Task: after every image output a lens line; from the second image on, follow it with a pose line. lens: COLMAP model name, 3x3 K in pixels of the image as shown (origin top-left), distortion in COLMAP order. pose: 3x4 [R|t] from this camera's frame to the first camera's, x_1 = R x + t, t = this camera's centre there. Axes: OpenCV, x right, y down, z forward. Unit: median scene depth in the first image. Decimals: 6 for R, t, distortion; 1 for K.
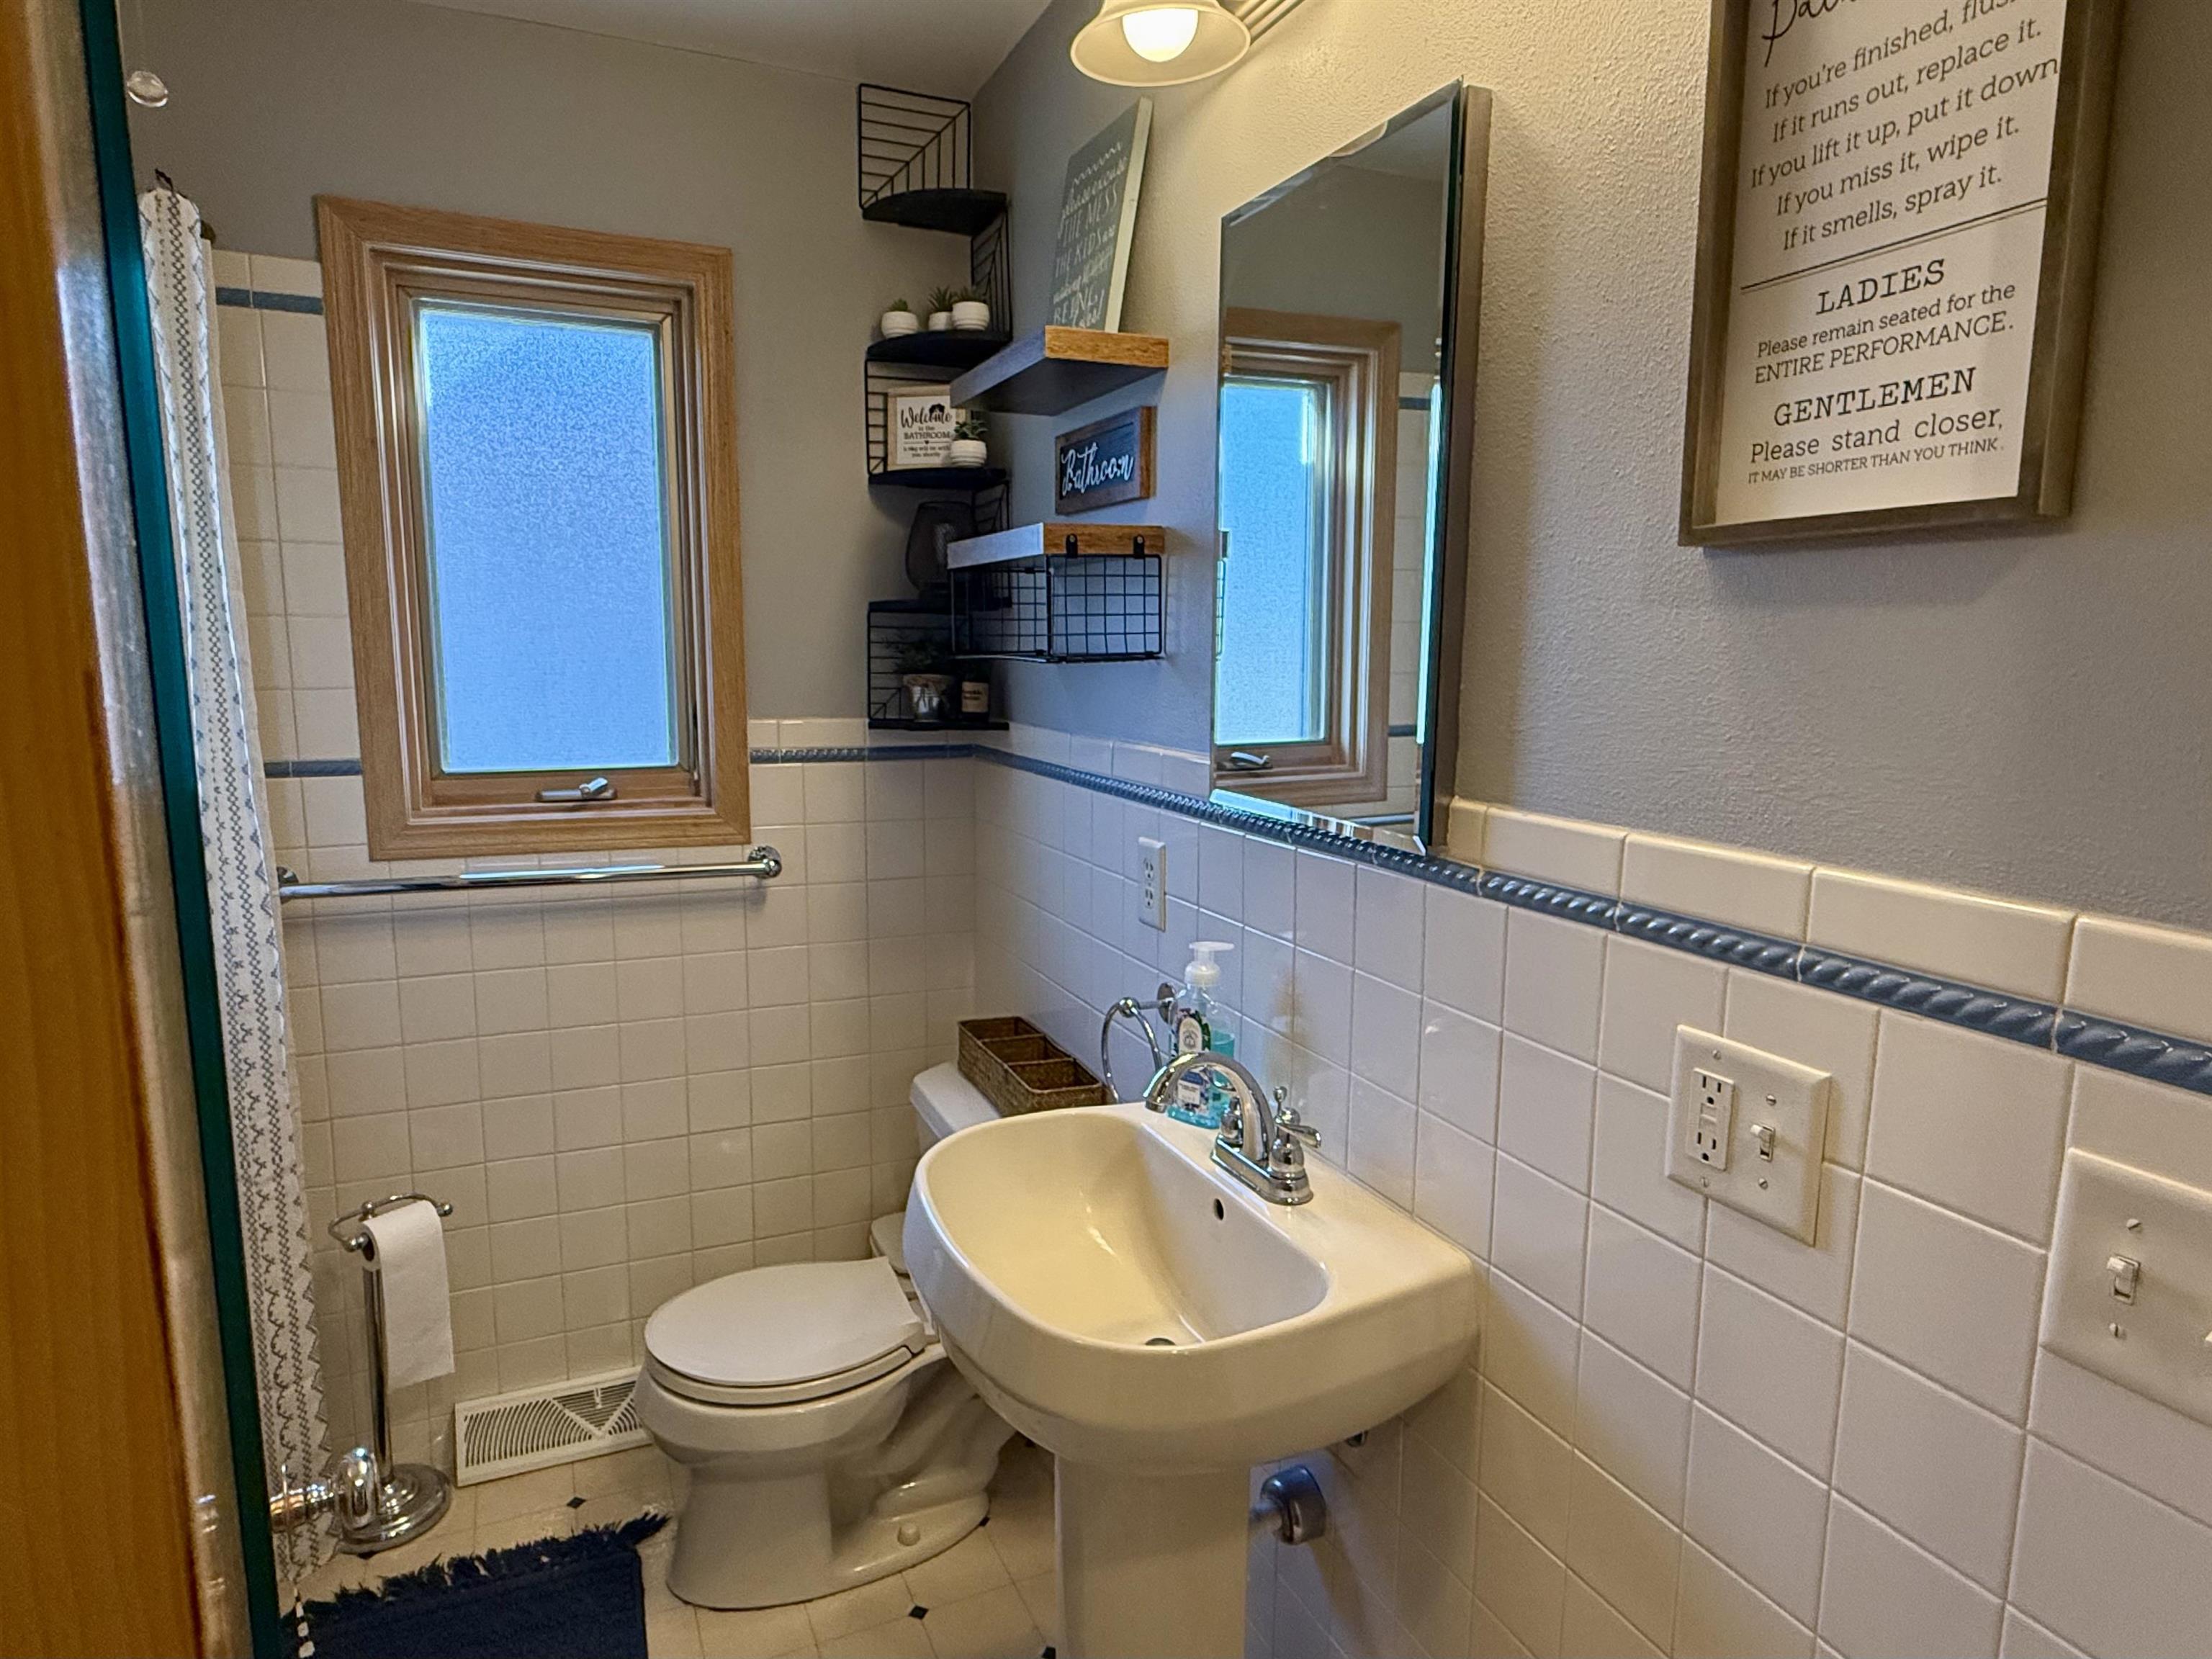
lens RADIAL K [[1249.7, 0, 1123.6], [0, 1249.7, 832.8], [0, 0, 1]] dist [-0.002054, -0.001672]
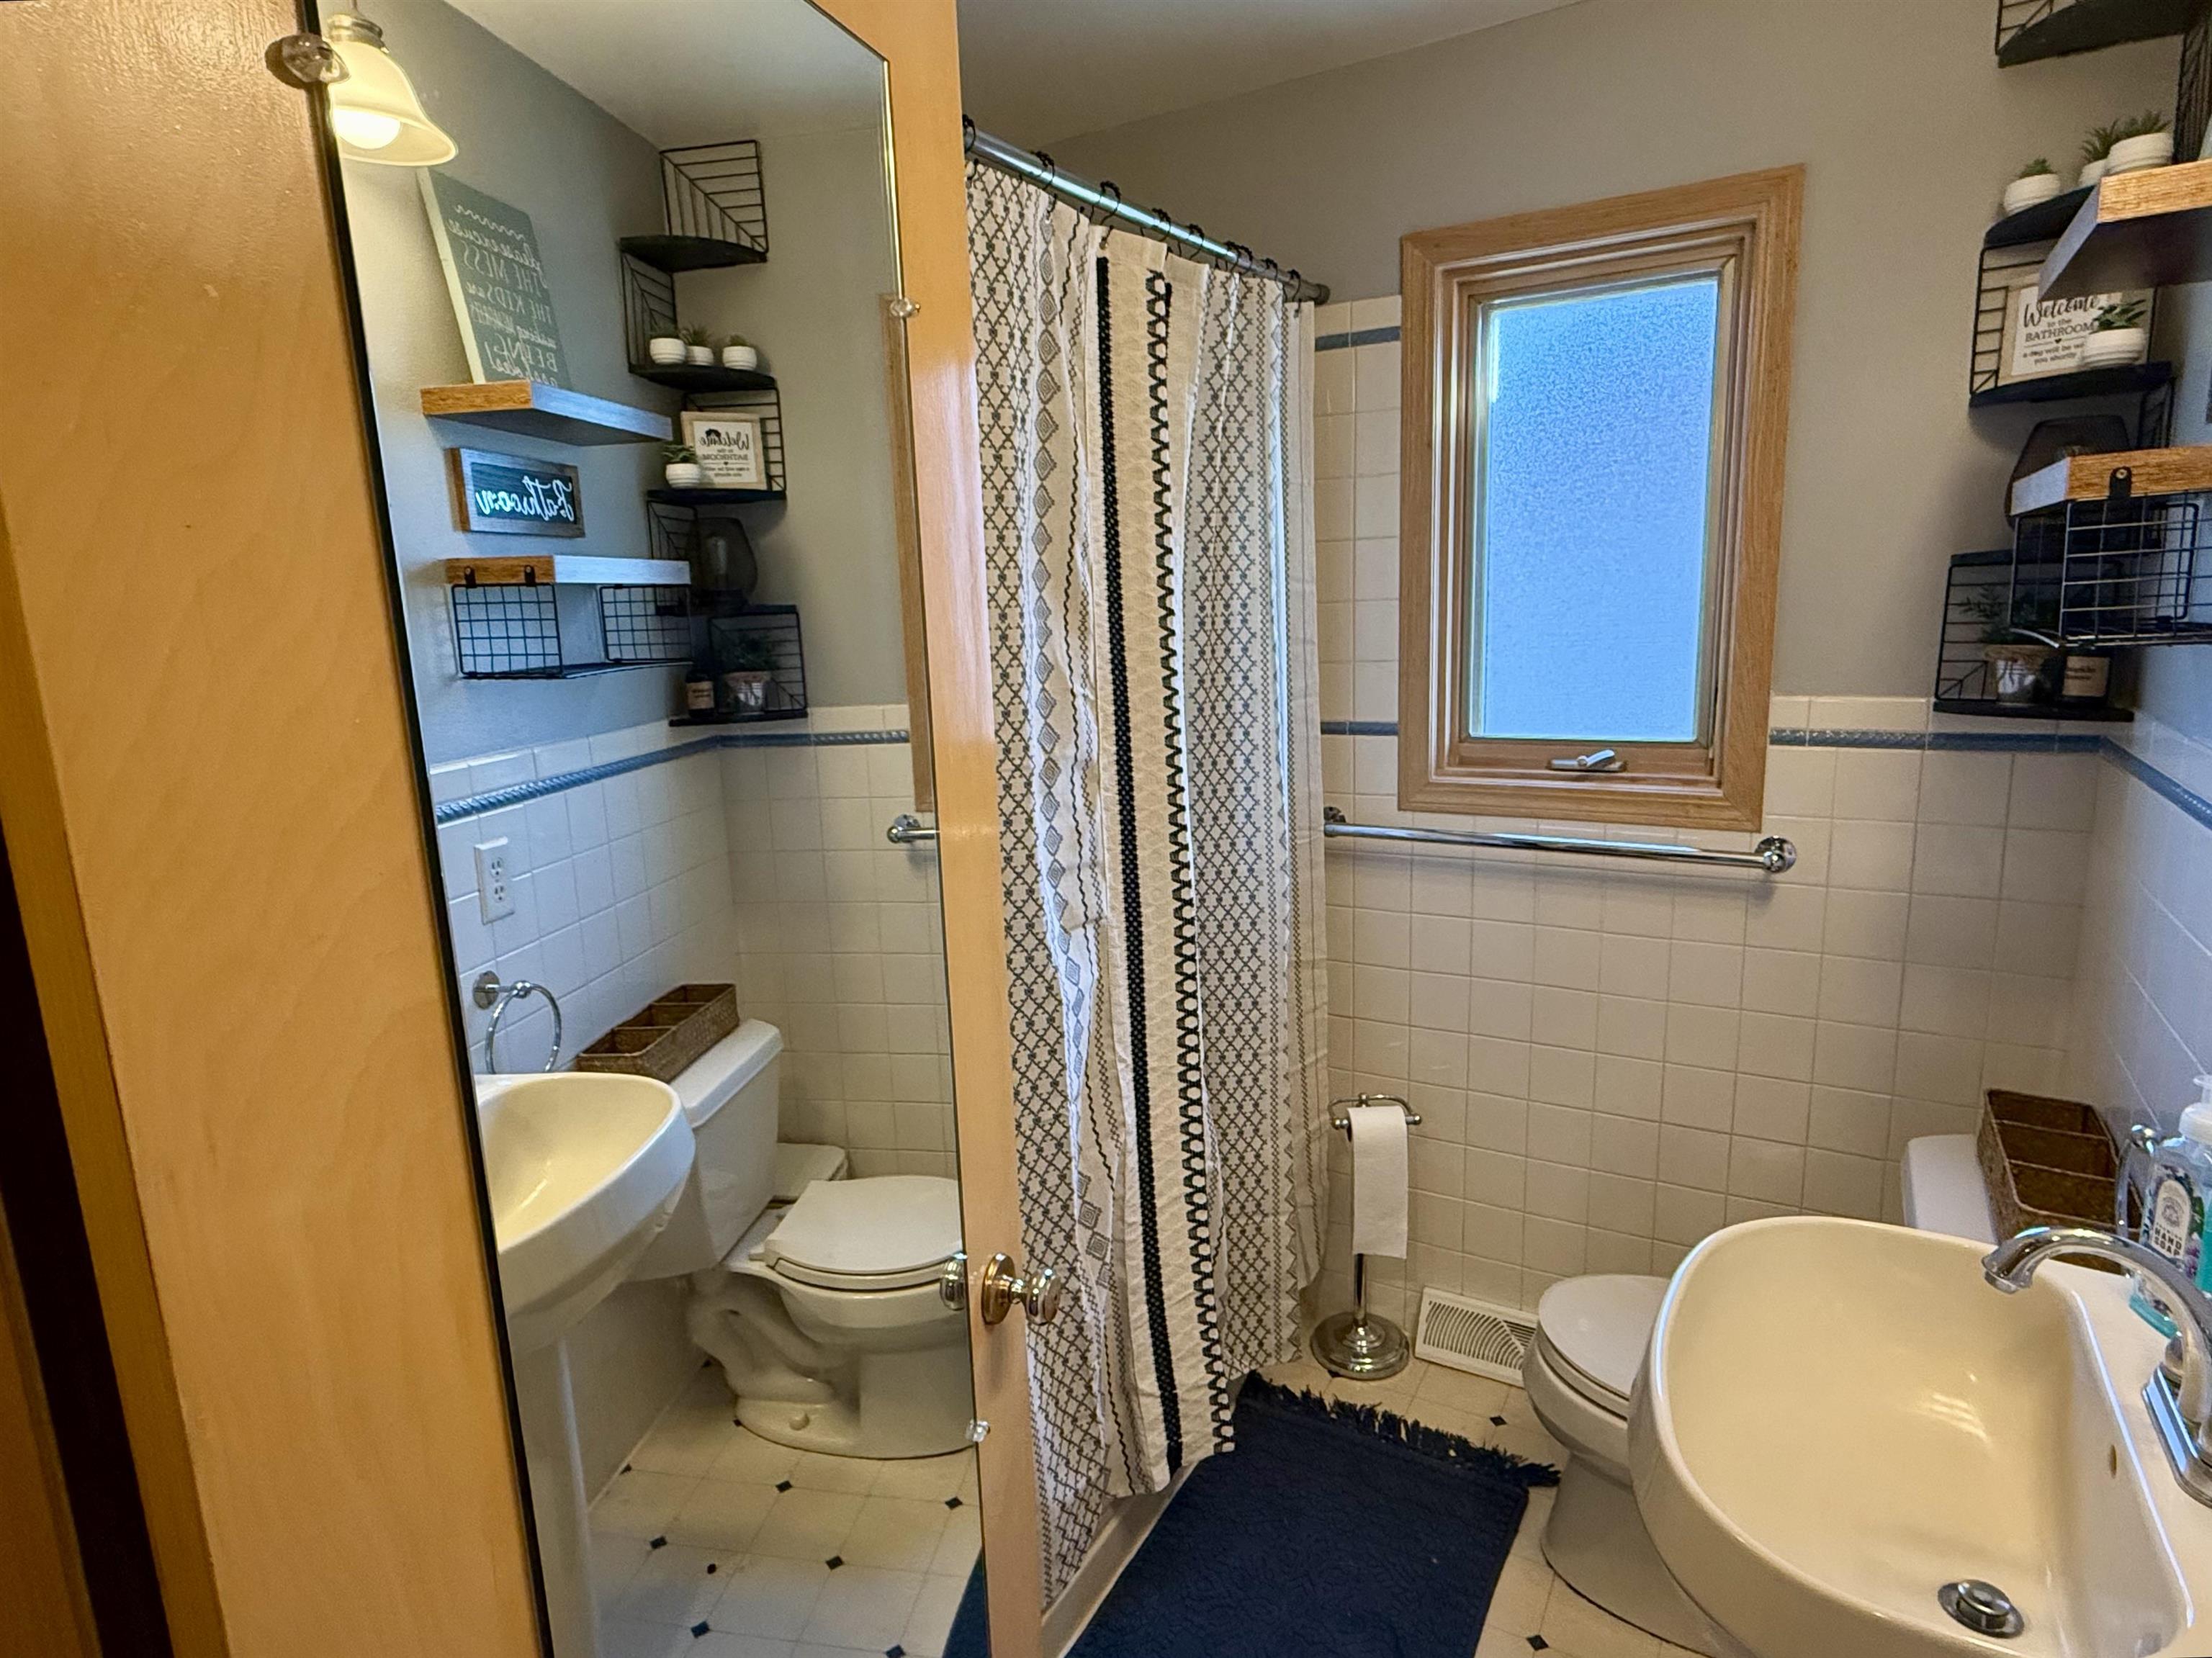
lens RADIAL K [[1249.6, 0, 1123.6], [0, 1249.6, 832.3], [0, 0, 1]] dist [-0.002054, -0.001672]
pose [[0.580711, 0.123742, -0.804650, 0.172308], [-0.082397, 0.992239, 0.093125, -0.039895], [0.809929, 0.012222, 0.586400, 0.096943]]
